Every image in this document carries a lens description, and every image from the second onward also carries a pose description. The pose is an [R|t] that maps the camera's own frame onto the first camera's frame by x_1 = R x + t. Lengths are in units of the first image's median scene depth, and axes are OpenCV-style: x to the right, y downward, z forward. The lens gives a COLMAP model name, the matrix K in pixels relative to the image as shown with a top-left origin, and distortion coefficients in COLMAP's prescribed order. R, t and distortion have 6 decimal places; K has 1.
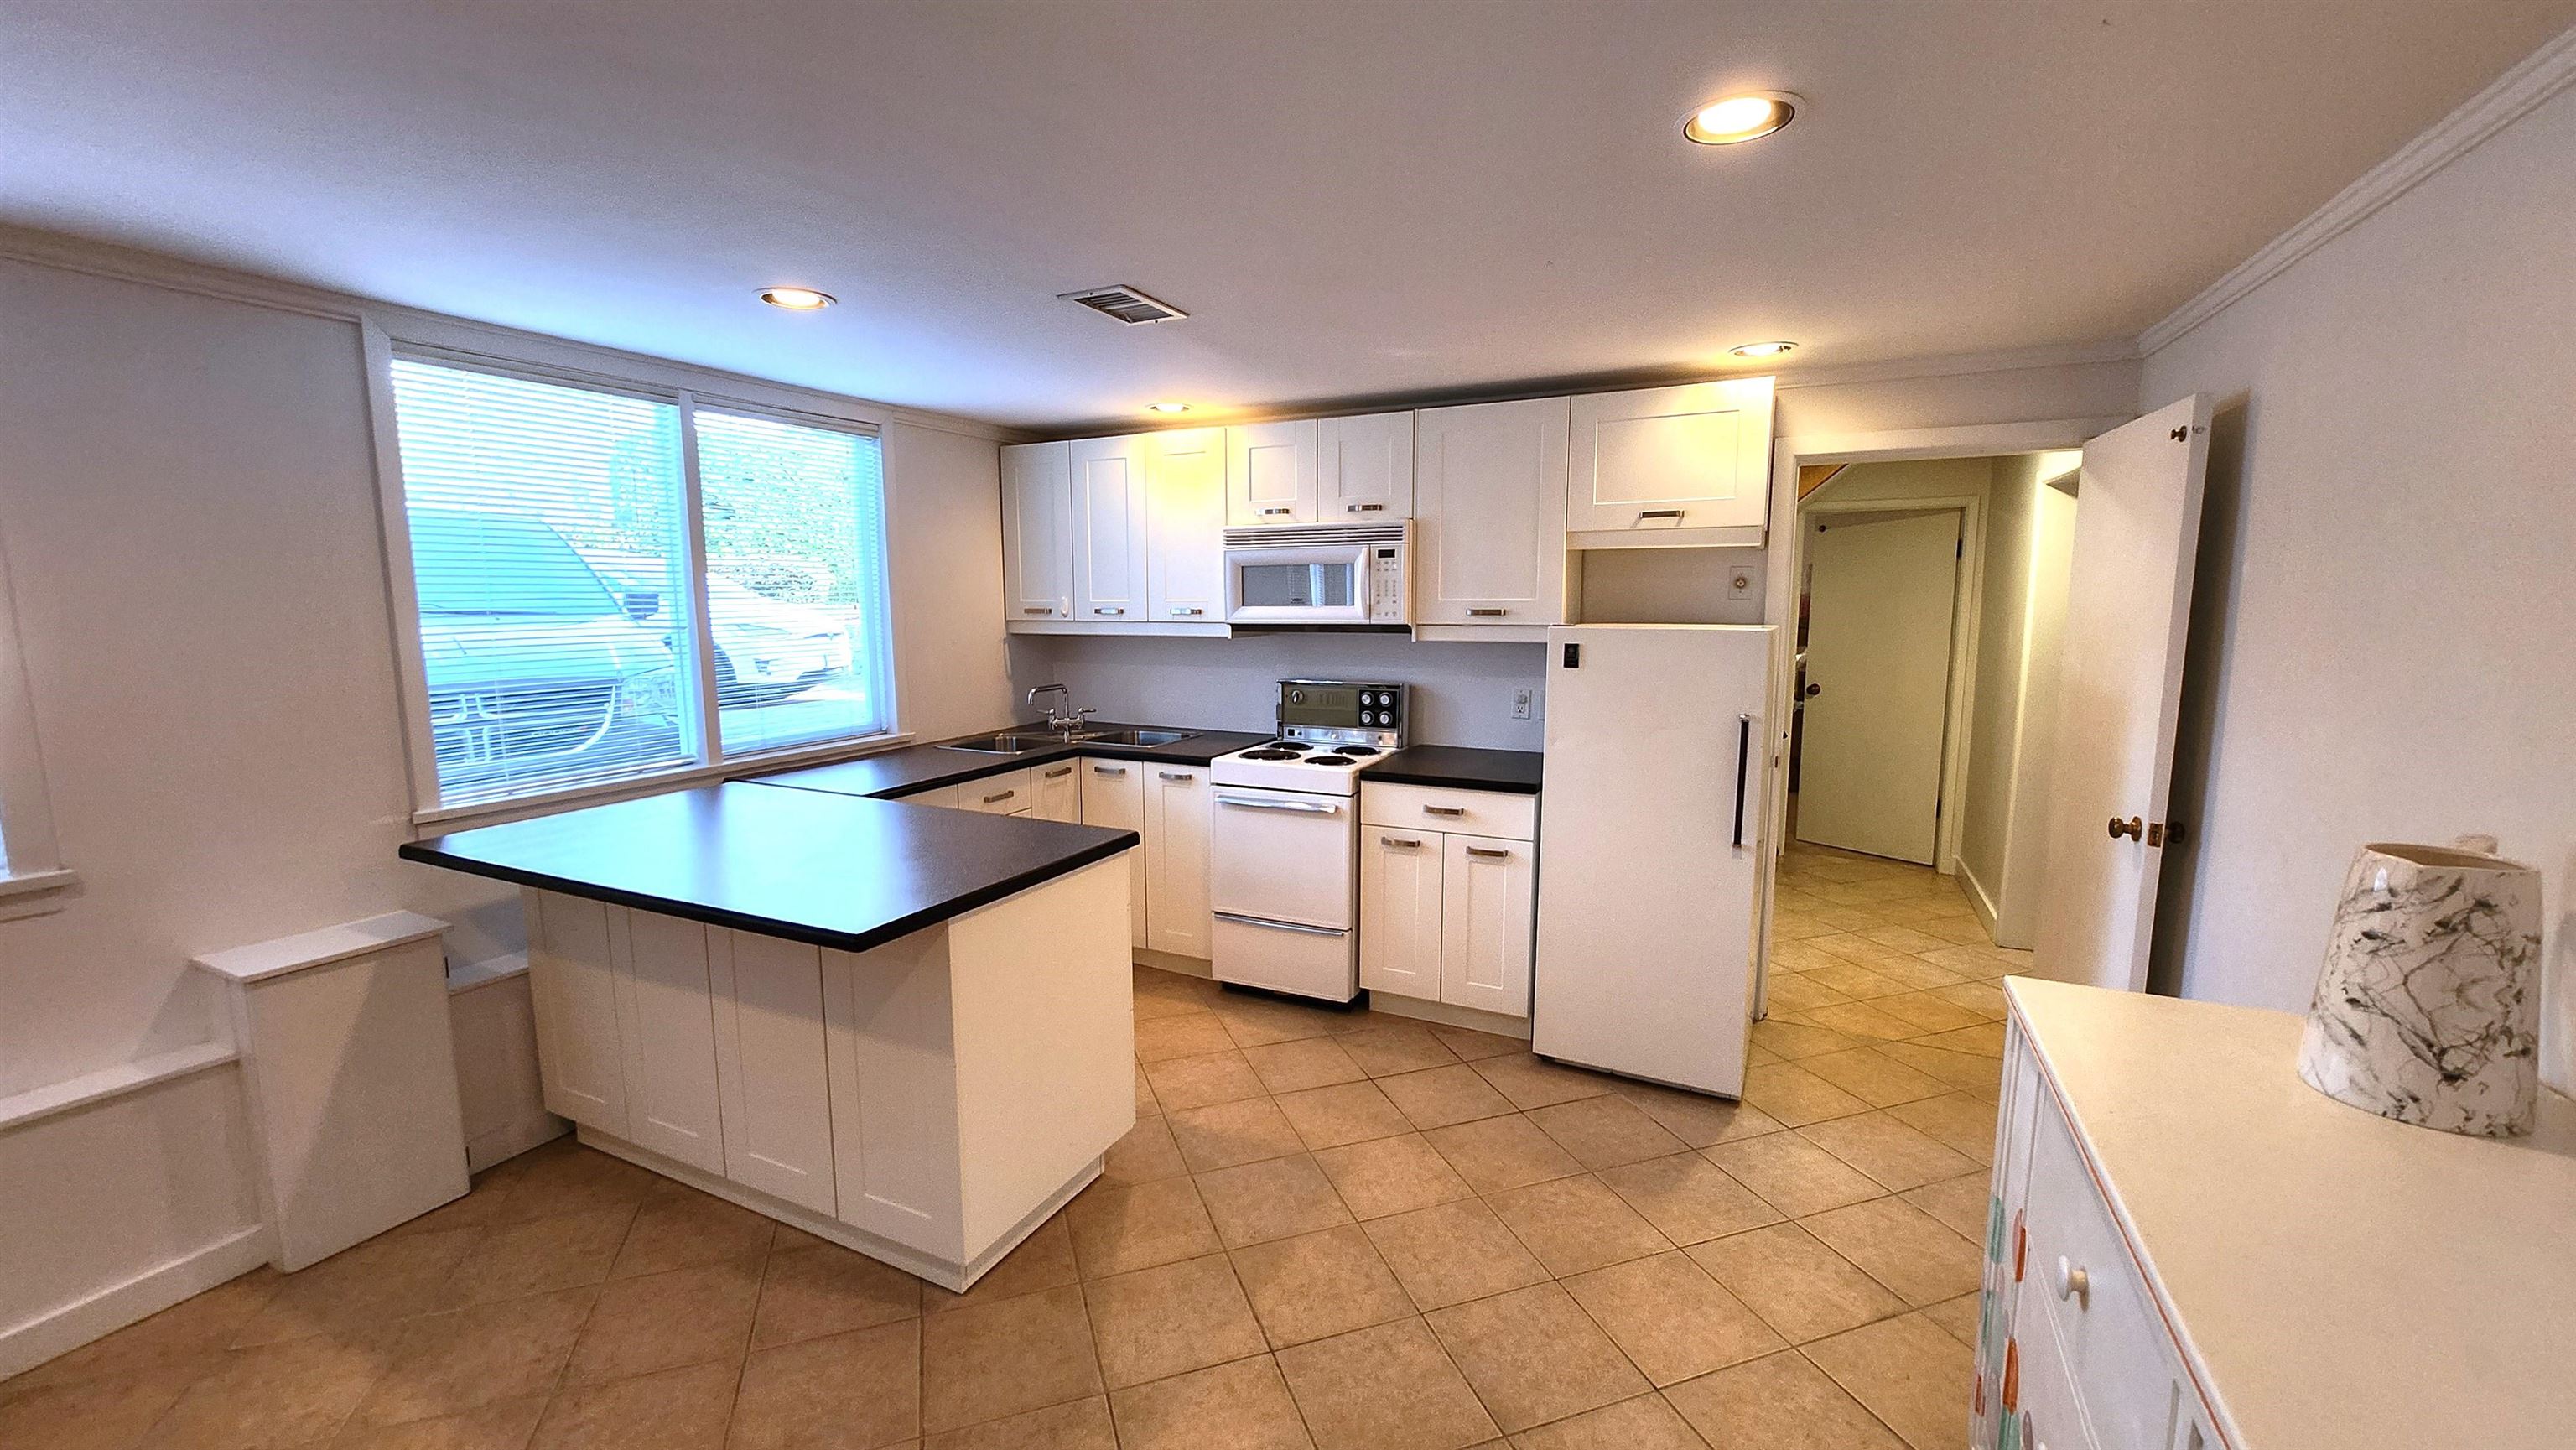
lens RADIAL K [[994.8, 0, 1292.6], [0, 994.8, 777.3], [0, 0, 1]] dist [-0.057312, -0.000056]
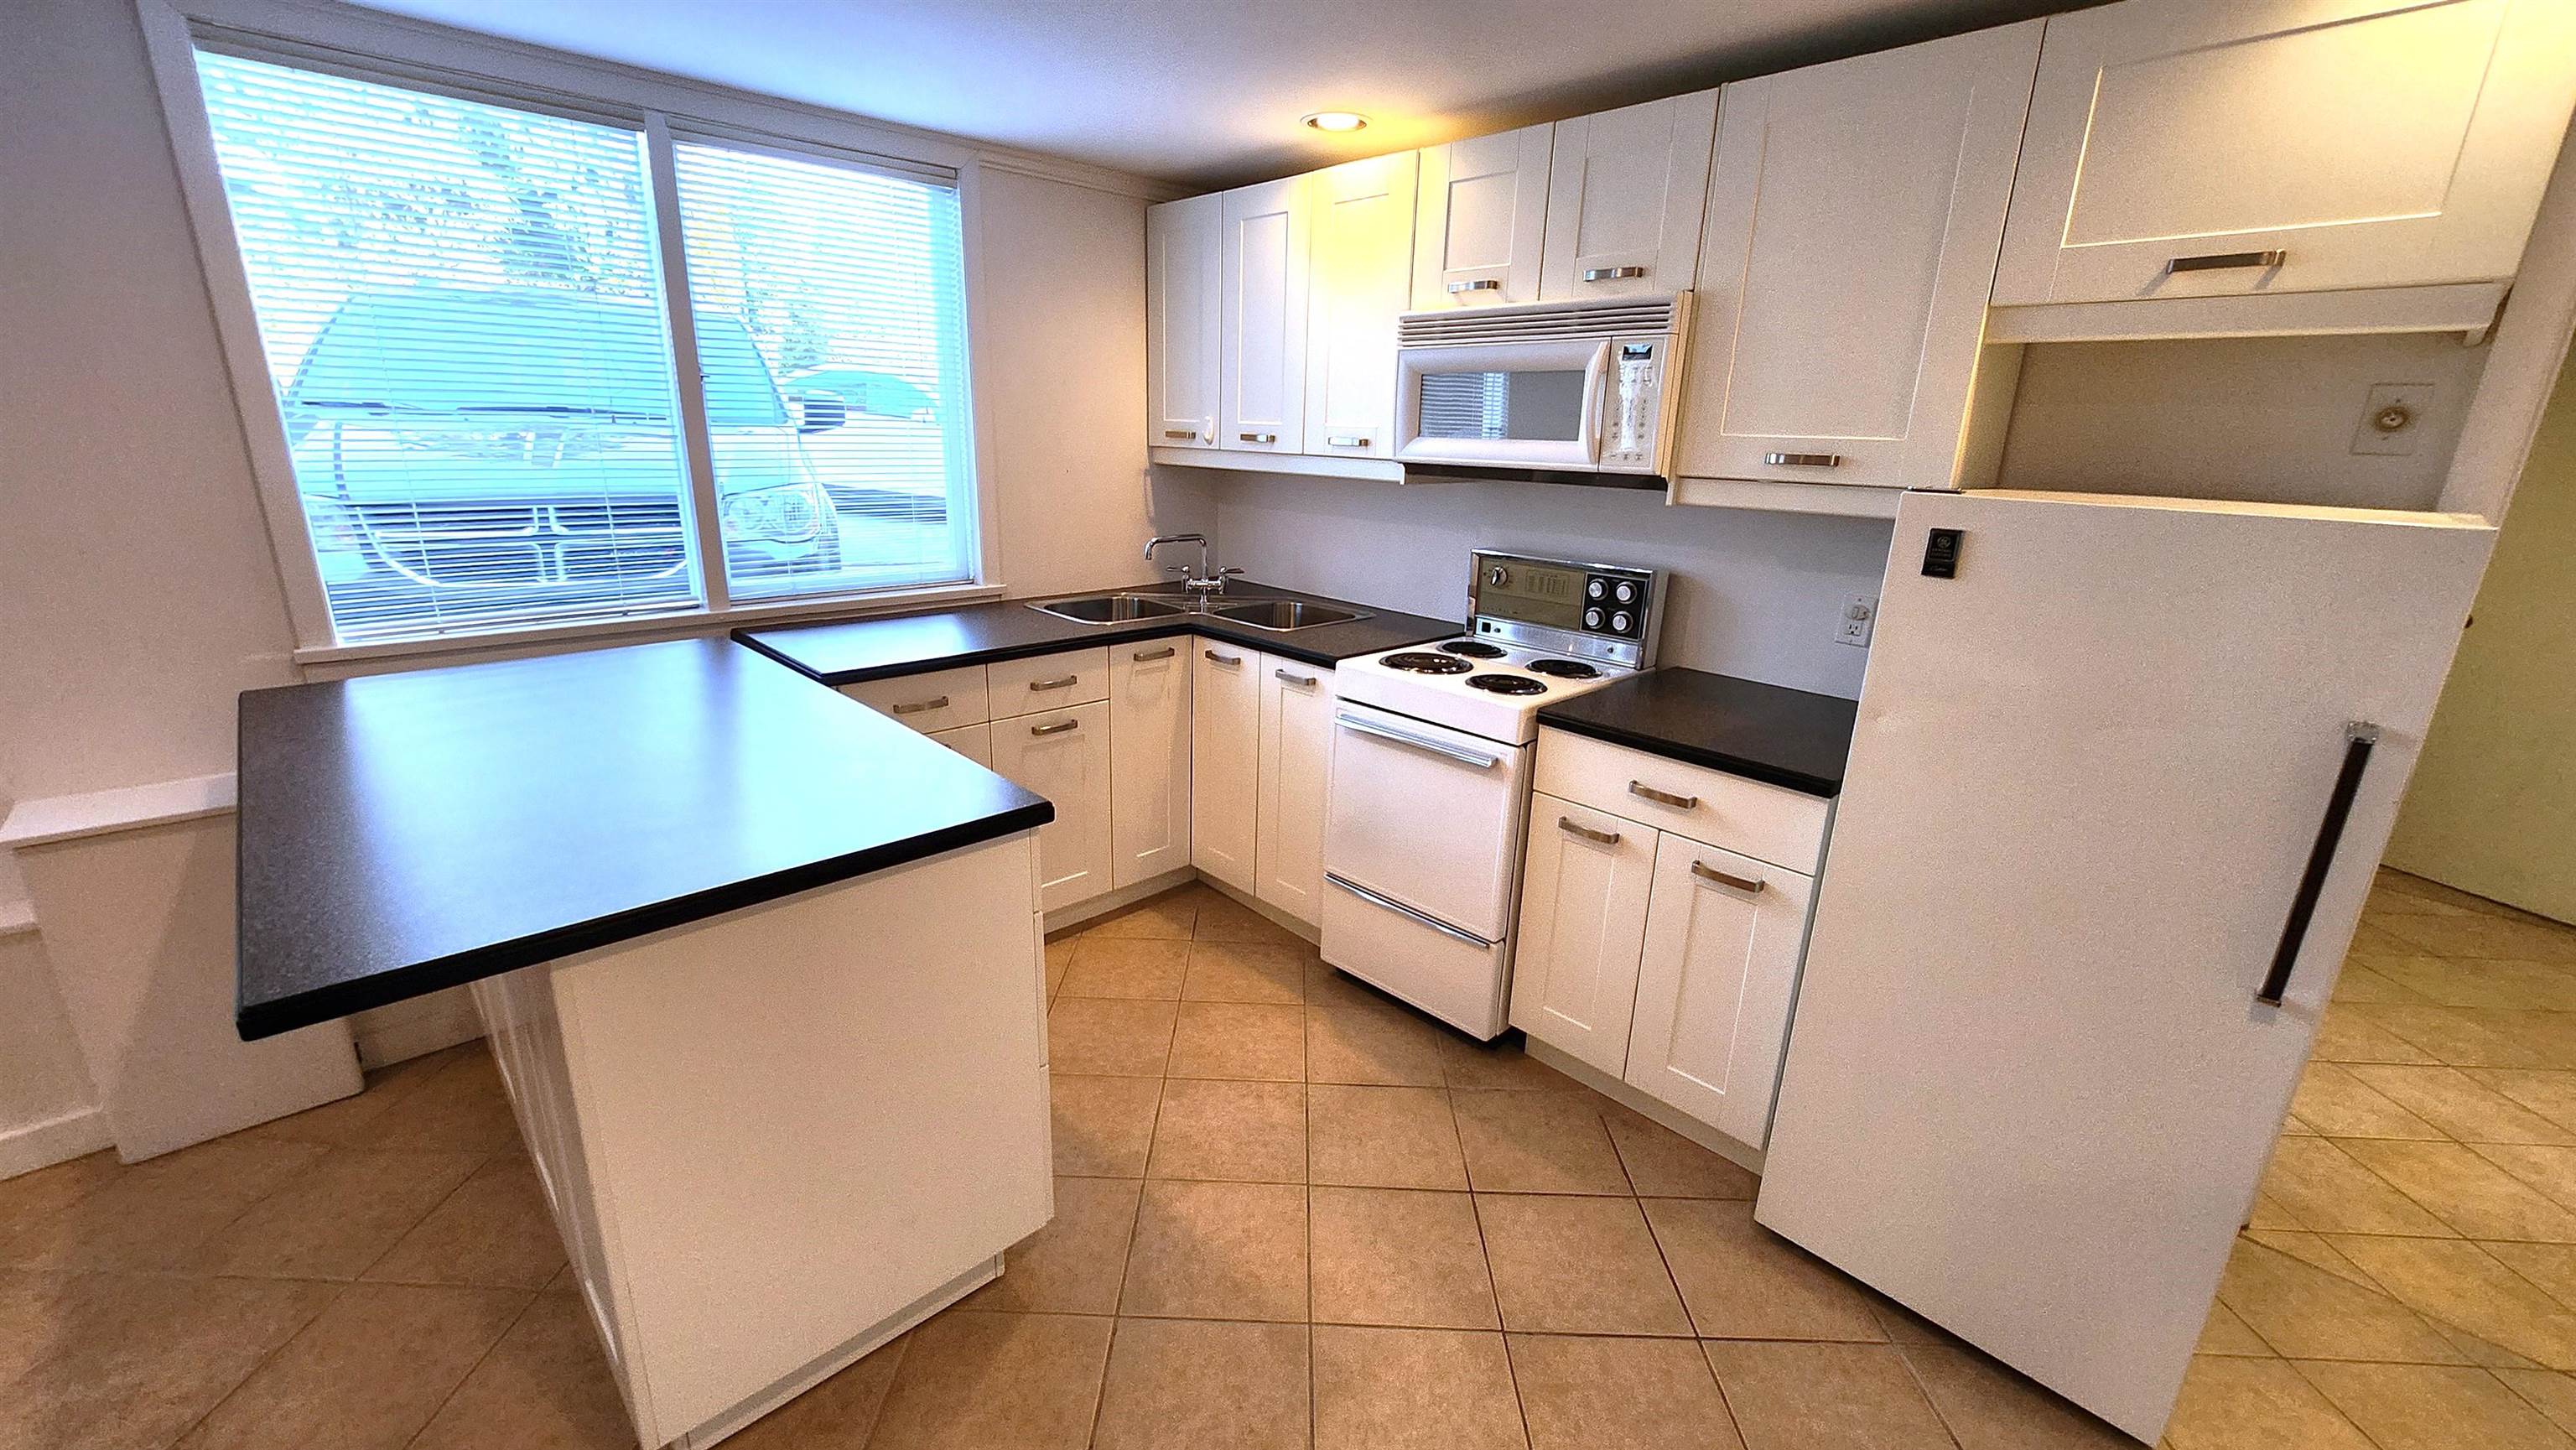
lens RADIAL K [[1005.4, 0, 1278.7], [0, 1005.4, 752.8], [0, 0, 1]] dist [-0.019532, 0.000084]
pose [[0.934619, 0.135570, -0.328799, 0.121735], [-0.091976, 0.985182, 0.144766, -0.054322], [0.343553, -0.105059, 0.933238, 0.333306]]
